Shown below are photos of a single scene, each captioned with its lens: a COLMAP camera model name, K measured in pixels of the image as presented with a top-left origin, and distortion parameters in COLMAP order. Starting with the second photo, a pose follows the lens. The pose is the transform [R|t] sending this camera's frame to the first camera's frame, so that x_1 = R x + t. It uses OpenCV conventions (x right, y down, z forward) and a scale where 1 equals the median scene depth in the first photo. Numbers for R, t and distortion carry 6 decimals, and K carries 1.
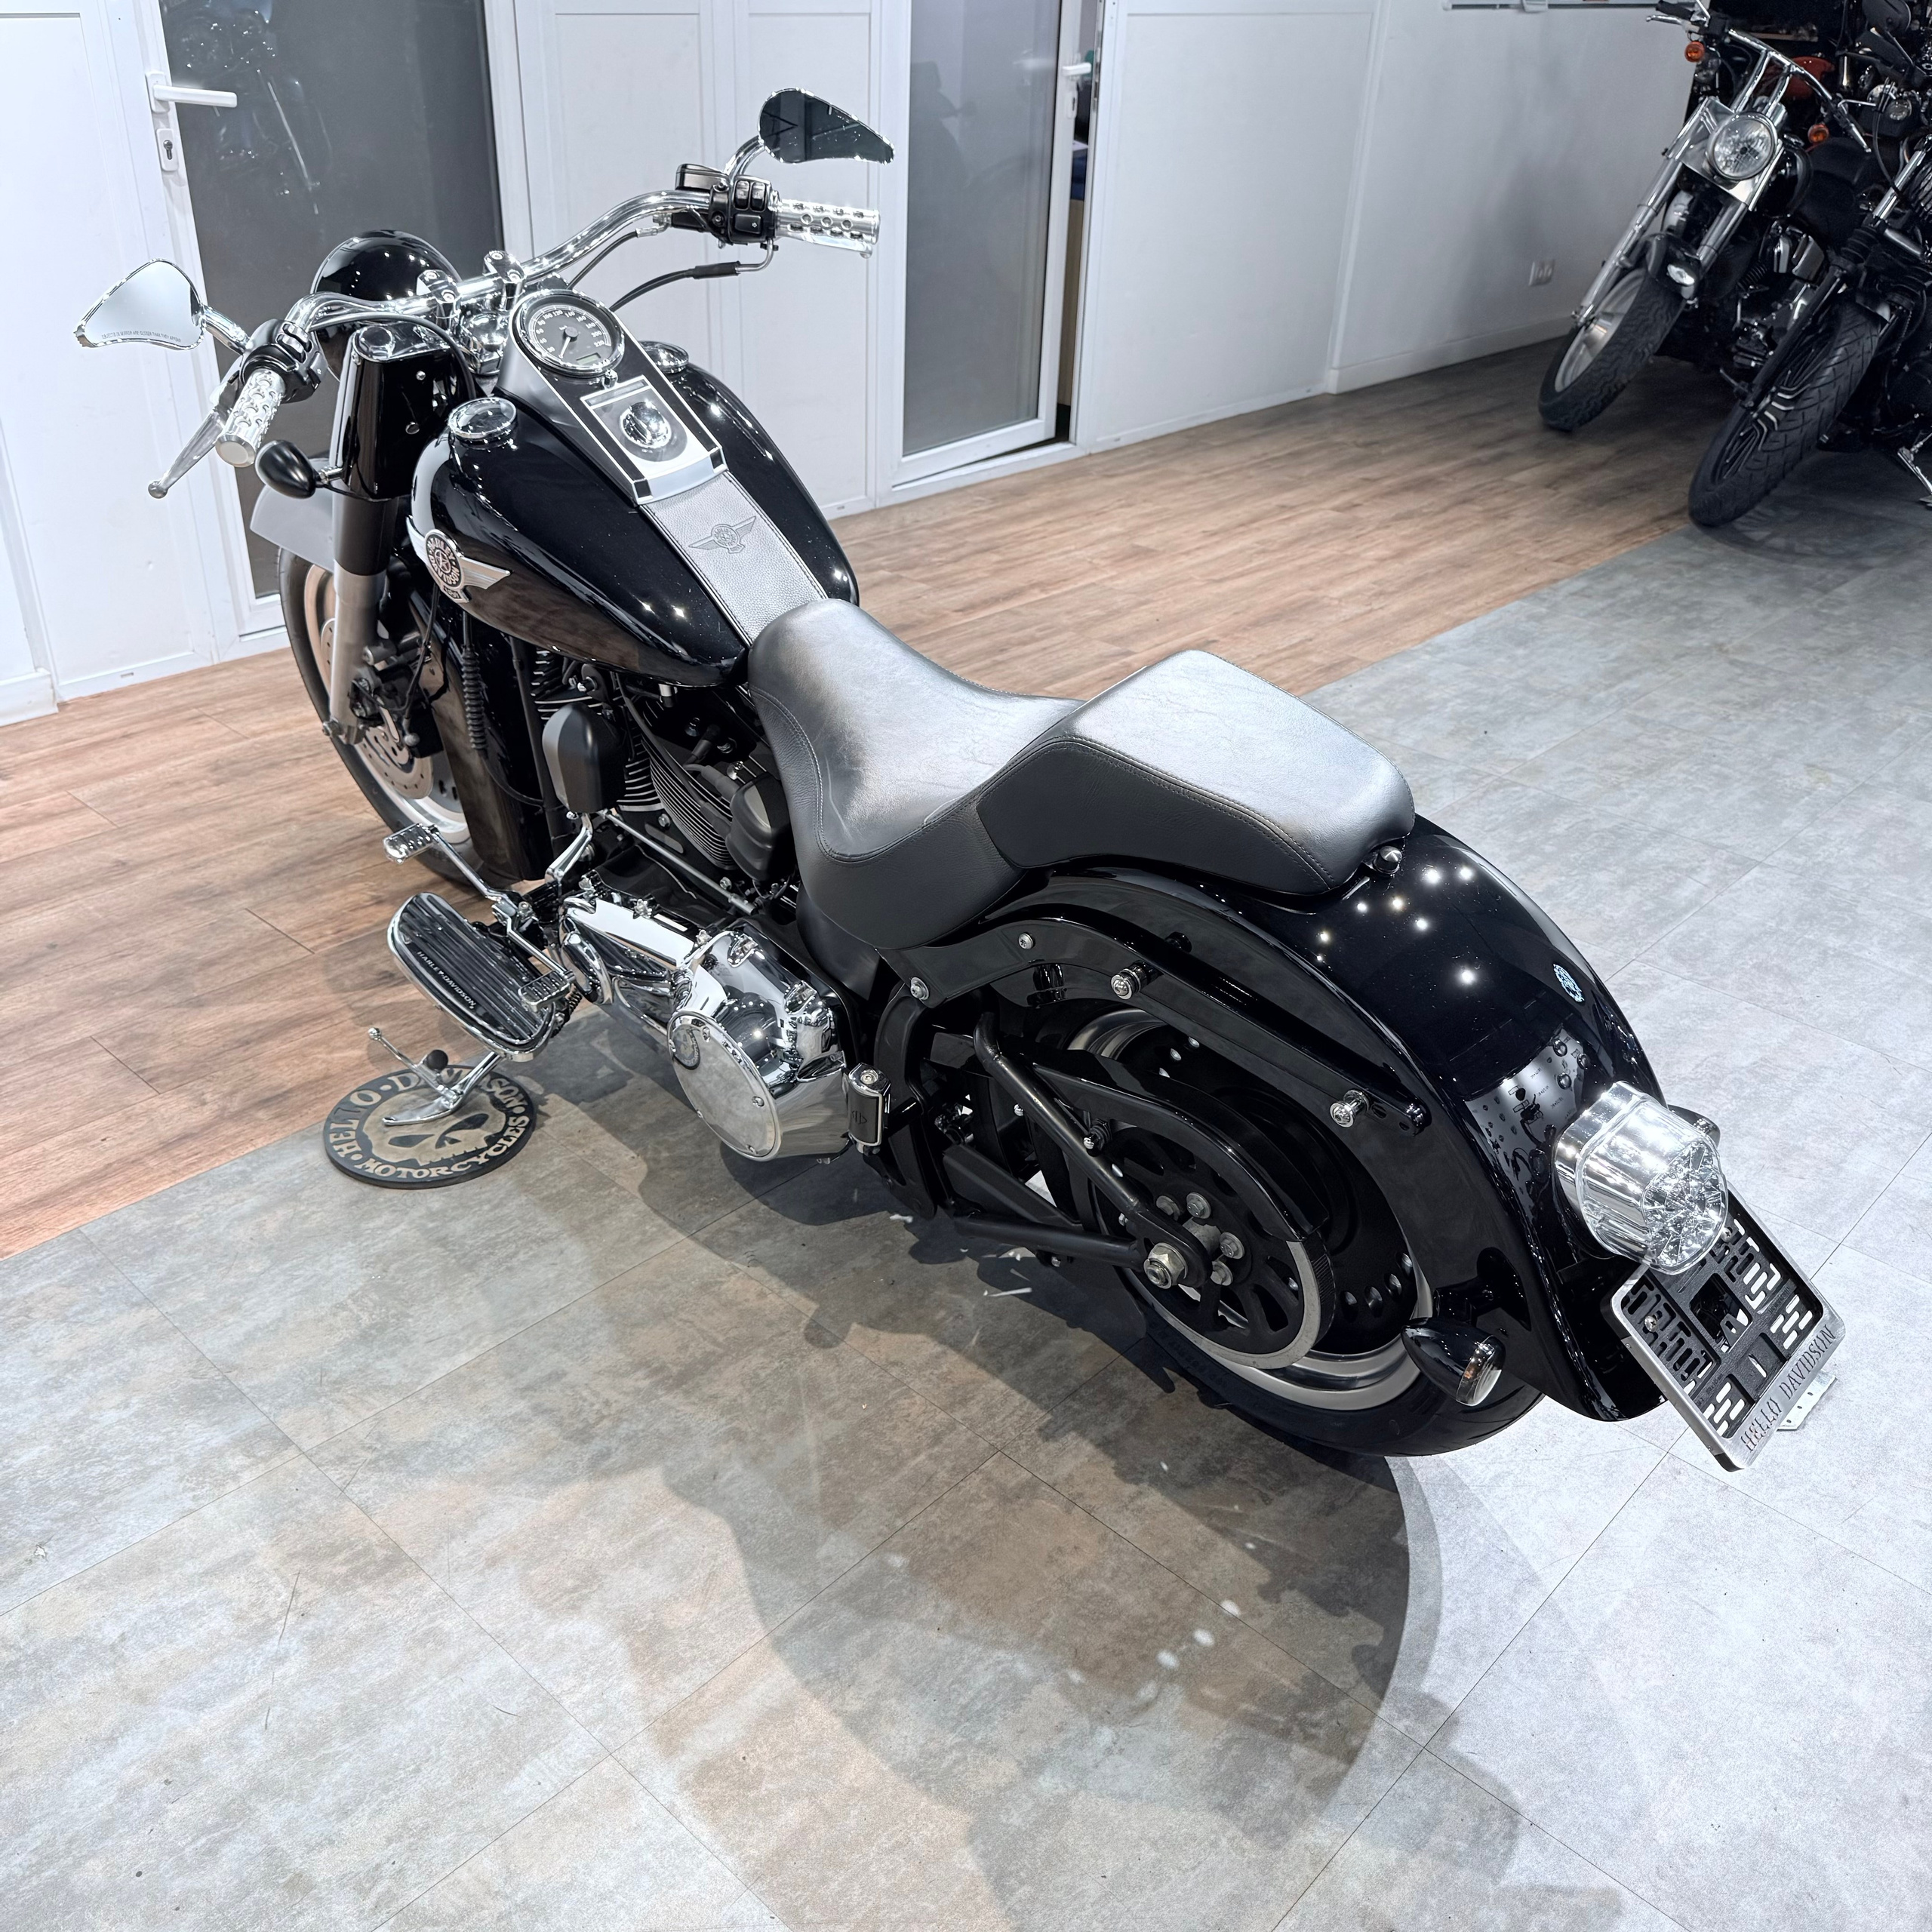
lens RADIAL K [[1798.1, 0, 966.0], [0, 1798.1, 966.0], [0, 0, 1]] dist [0.224188, -0.527433]
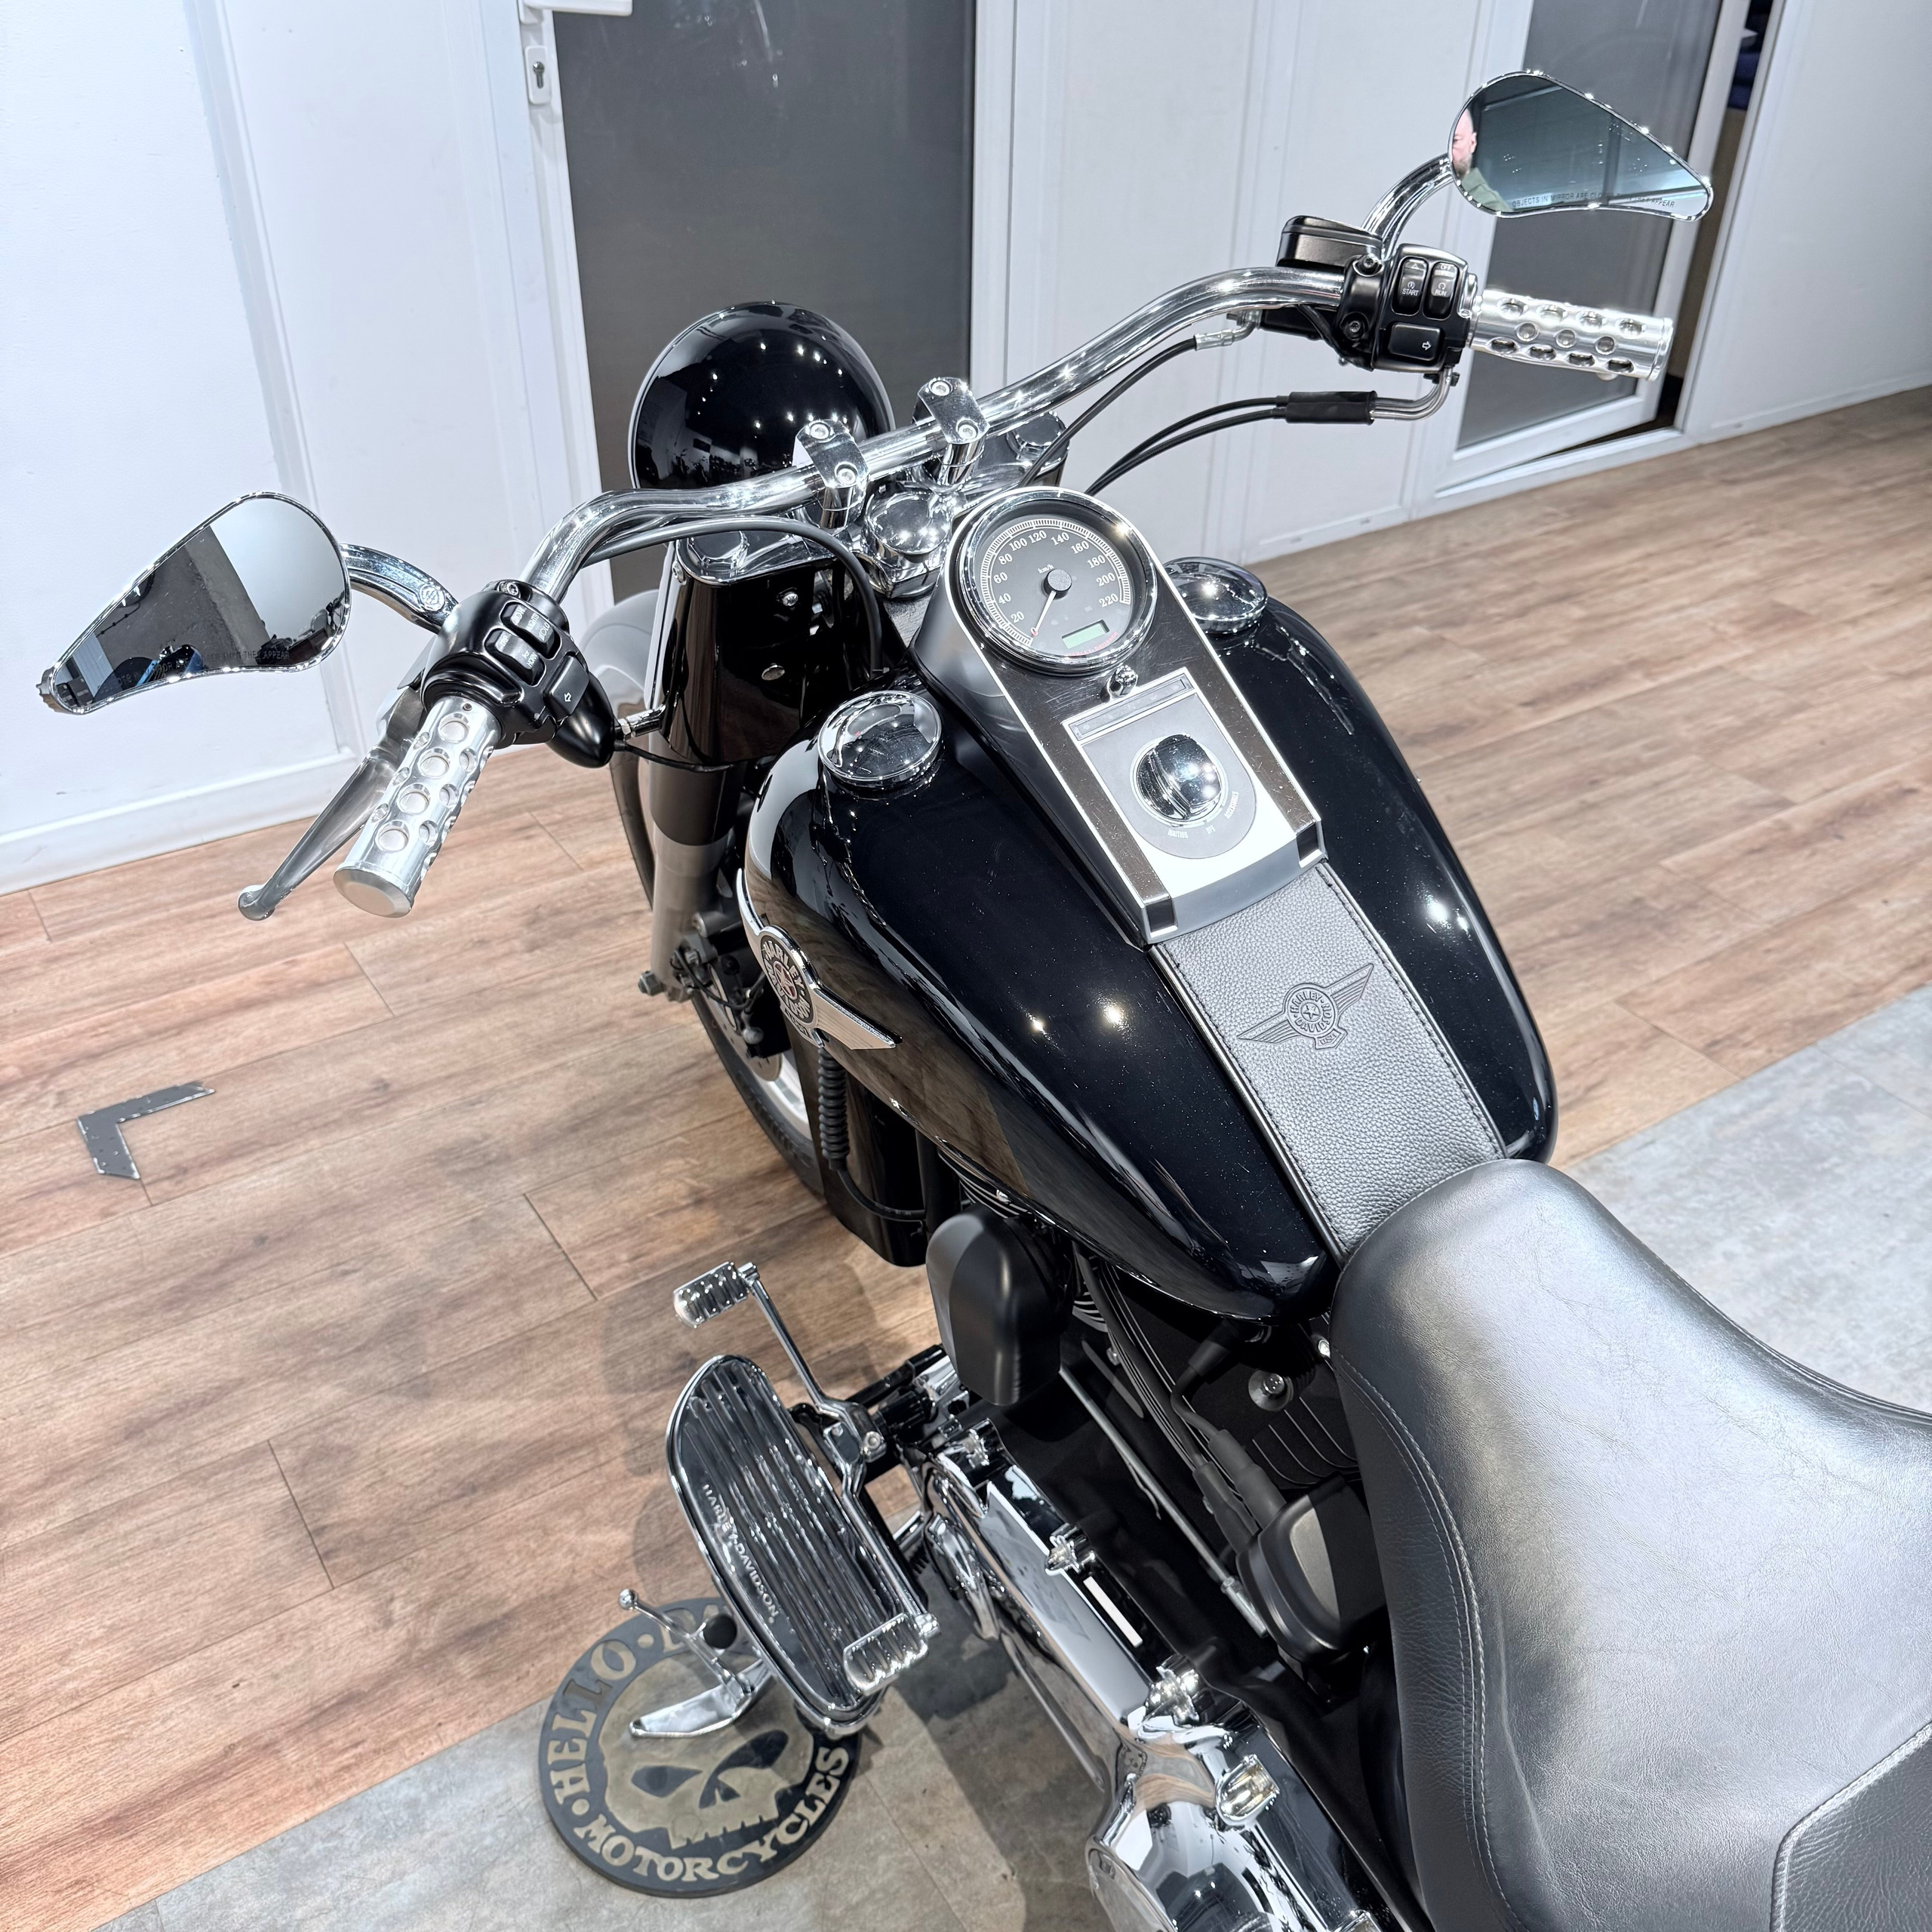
lens RADIAL K [[1808.4, 0, 961.4], [0, 1808.4, 969.1], [0, 0, 1]] dist [0.164857, -0.356074]
pose [[0.970780, 0.118260, -0.208806, -0.101864], [-0.101643, 0.990865, 0.088632, -0.235116], [0.217380, -0.064819, 0.973932, 0.408038]]
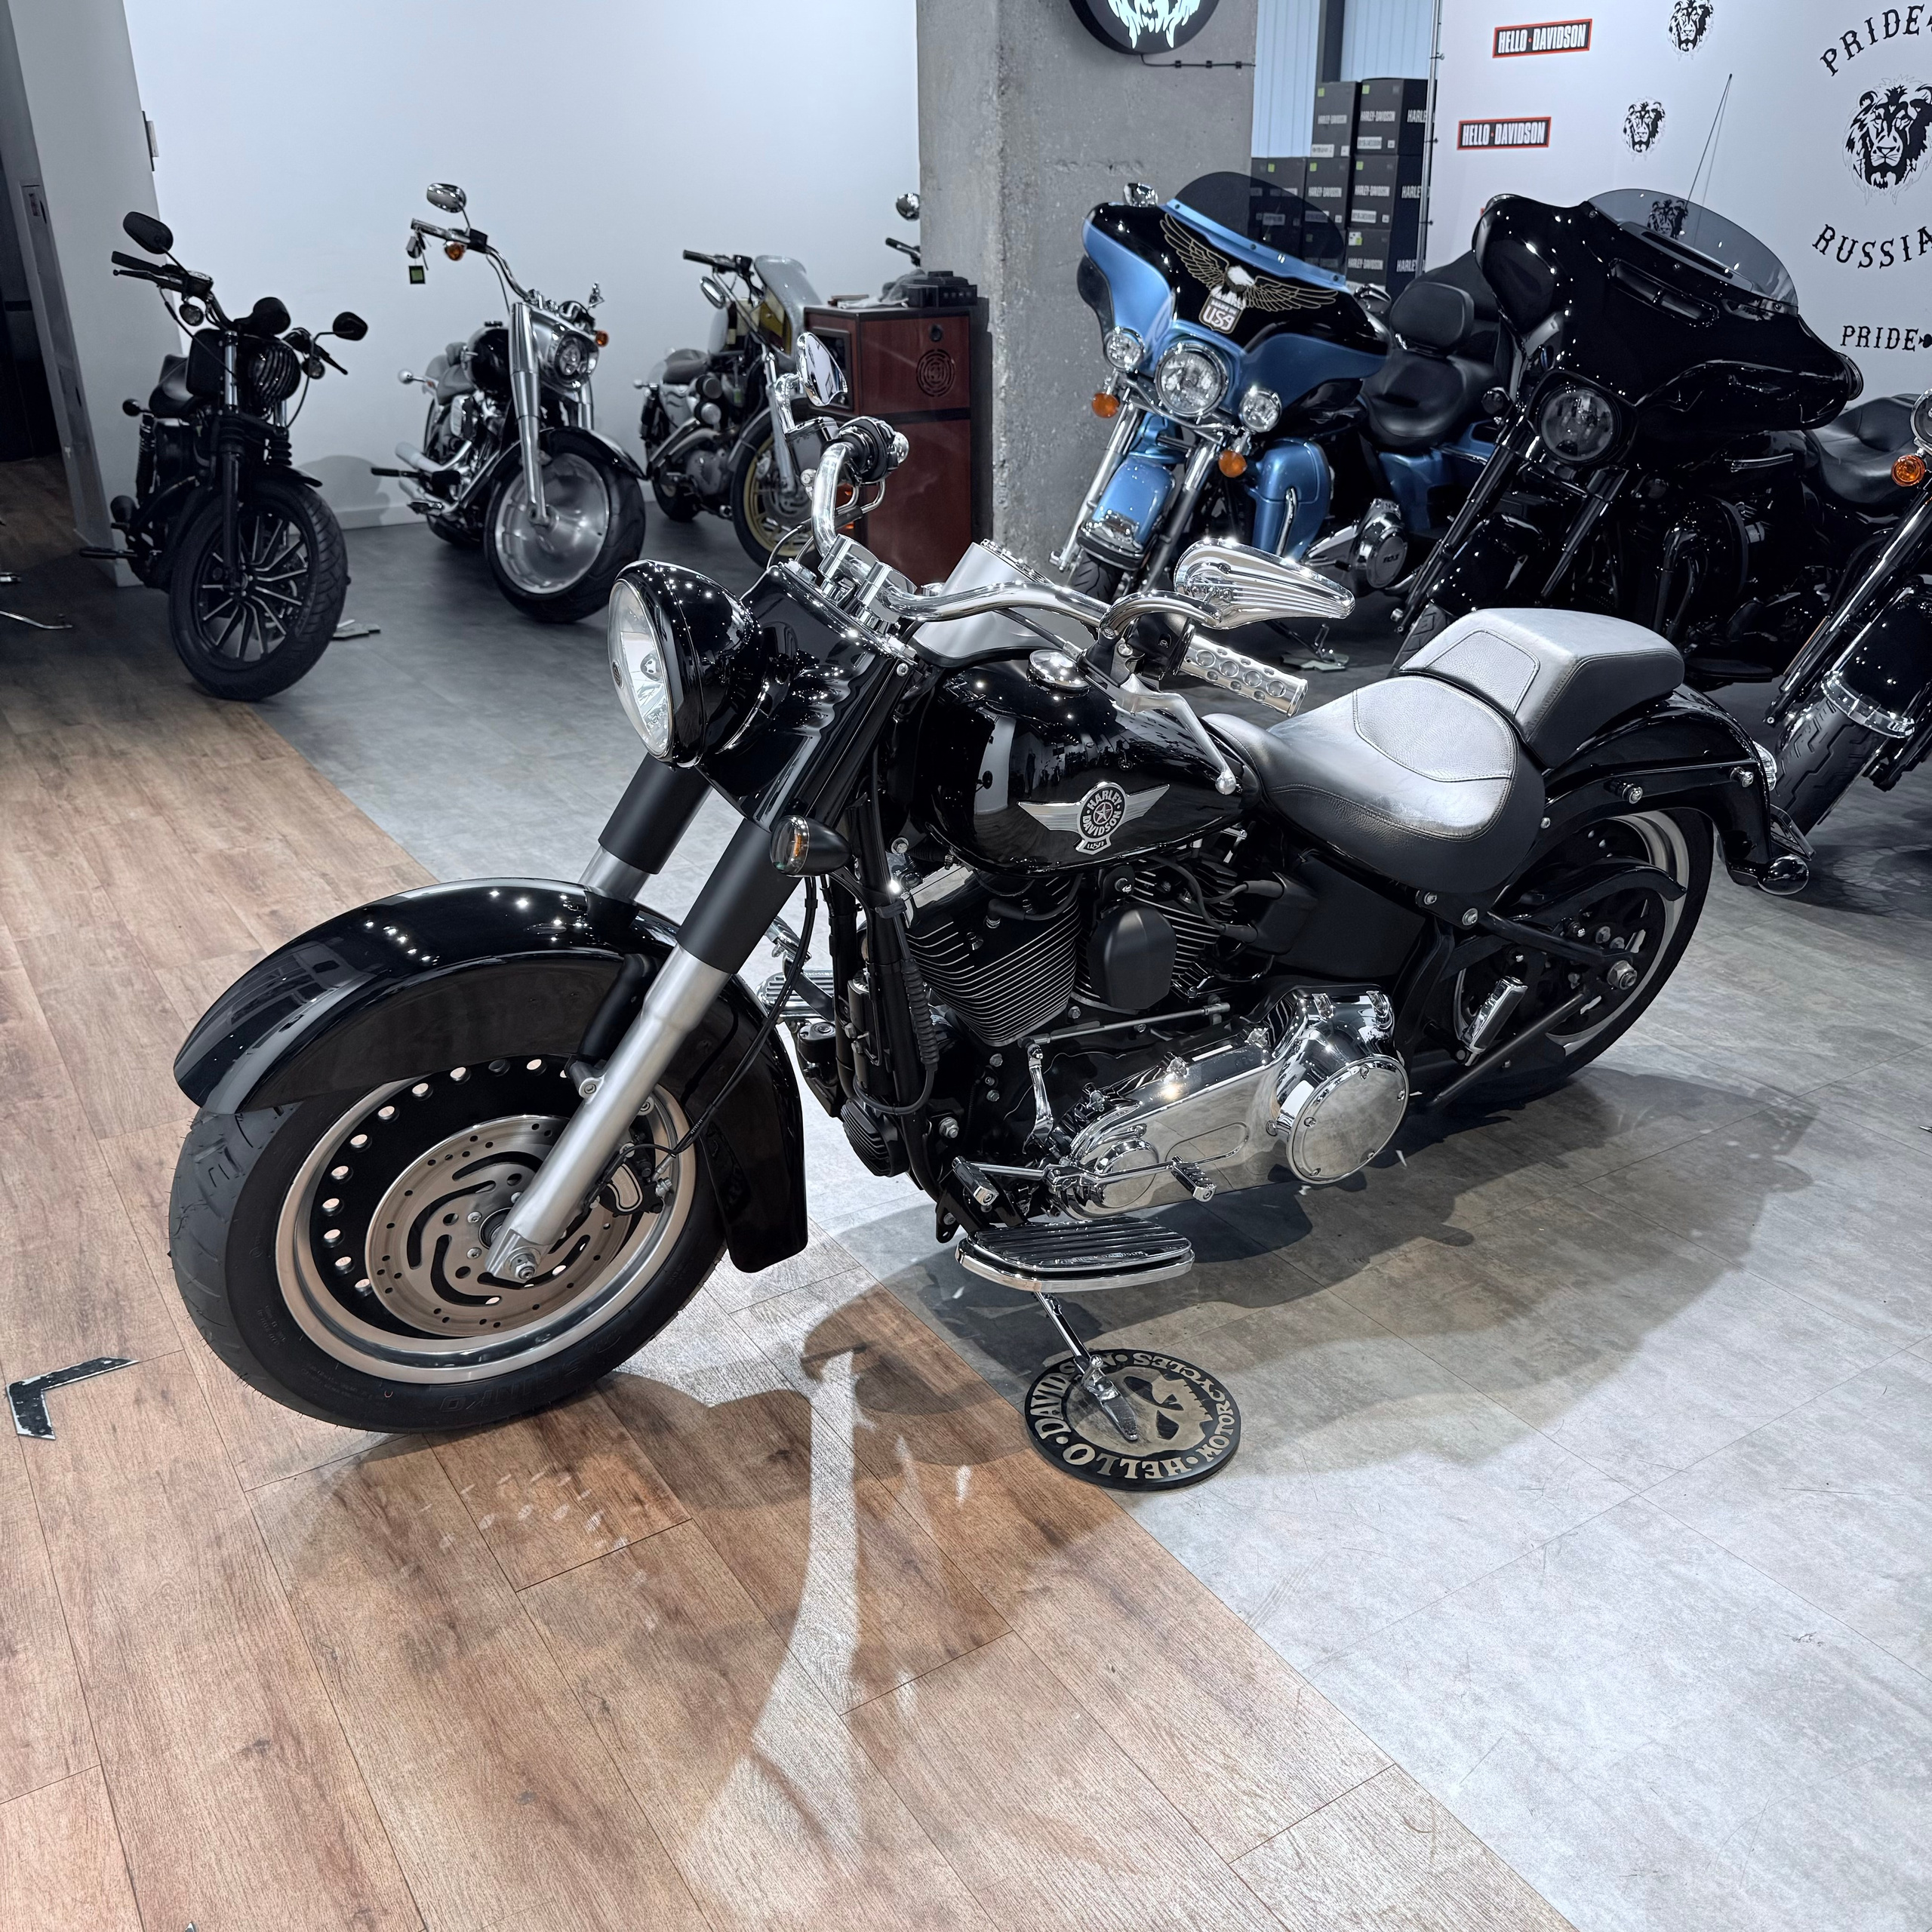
lens RADIAL K [[1788.9, 0, 964.4], [0, 1788.9, 971.4], [0, 0, 1]] dist [0.143346, -0.285832]
pose [[0.258806, -0.420080, 0.869800, -0.986207], [0.497369, 0.829885, 0.252813, -0.362166], [-0.828036, 0.367182, 0.423715, 0.586135]]
